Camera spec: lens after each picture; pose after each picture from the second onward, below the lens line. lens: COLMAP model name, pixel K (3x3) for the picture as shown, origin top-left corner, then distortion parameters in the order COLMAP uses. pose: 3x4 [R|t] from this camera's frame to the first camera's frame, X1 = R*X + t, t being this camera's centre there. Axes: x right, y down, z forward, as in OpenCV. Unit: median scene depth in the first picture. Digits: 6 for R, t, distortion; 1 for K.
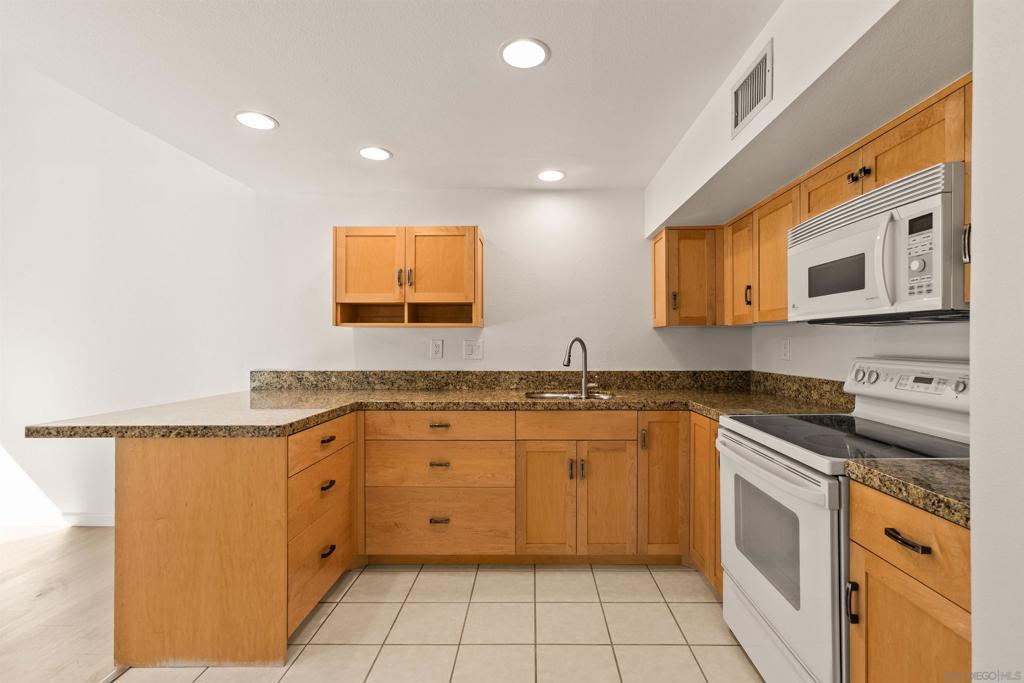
lens RADIAL K [[465.5, 0, 530.9], [0, 465.5, 341.7], [0, 0, 1]] dist [-0.001021, 0.000150]
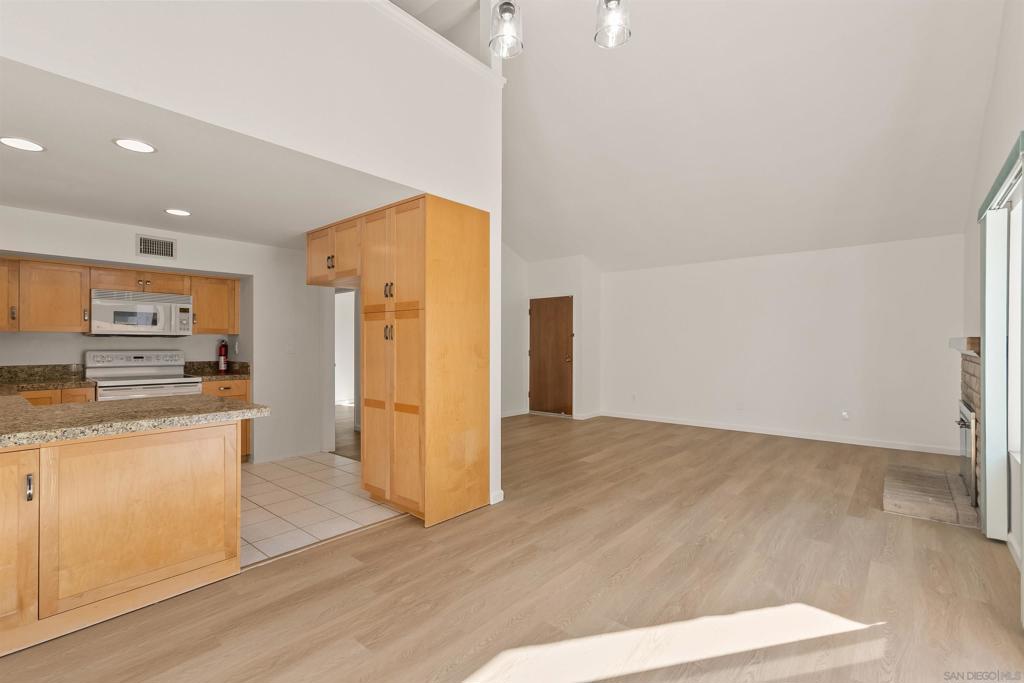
lens RADIAL K [[463.5, 0, 504.2], [0, 463.5, 344.4], [0, 0, 1]] dist [-0.000053, 0.001254]
pose [[-0.758642, -0.000688, 0.651507, -1.402342], [-0.001640, 0.999998, -0.000854, 0.001088], [-0.651506, -0.001716, -0.758642, 0.894822]]
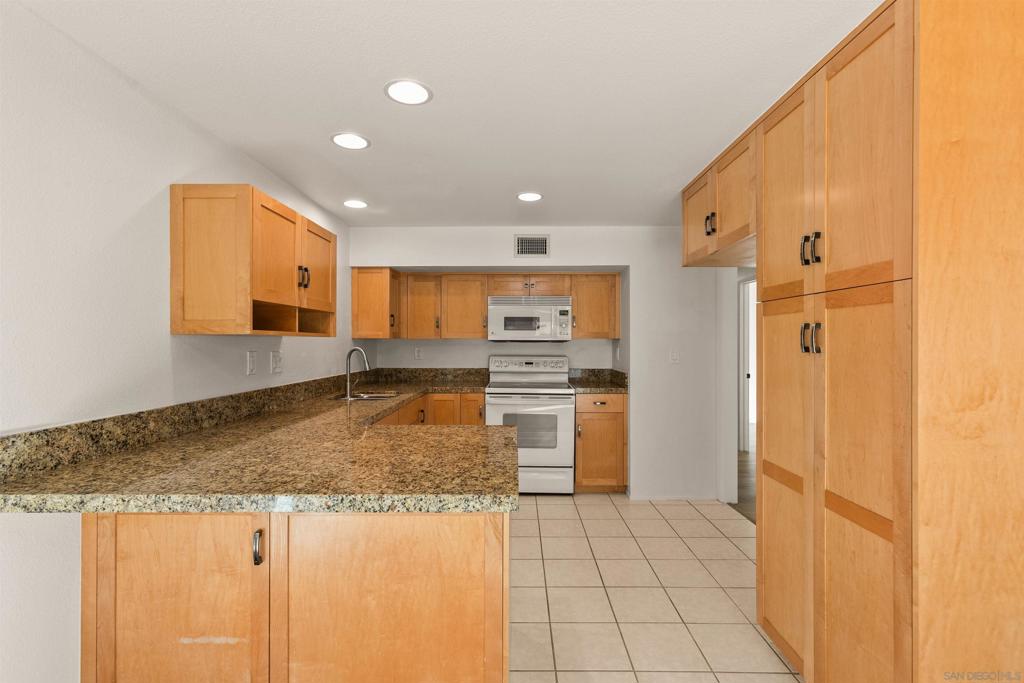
lens RADIAL K [[459.3, 0, 515.1], [0, 459.3, 340.6], [0, 0, 1]] dist [-0.001663, 0.005496]
pose [[0.004044, 0.003948, 0.999984, -0.997430], [-0.004191, 0.999983, -0.003931, -0.021414], [-0.999983, -0.004175, 0.004061, 0.570055]]
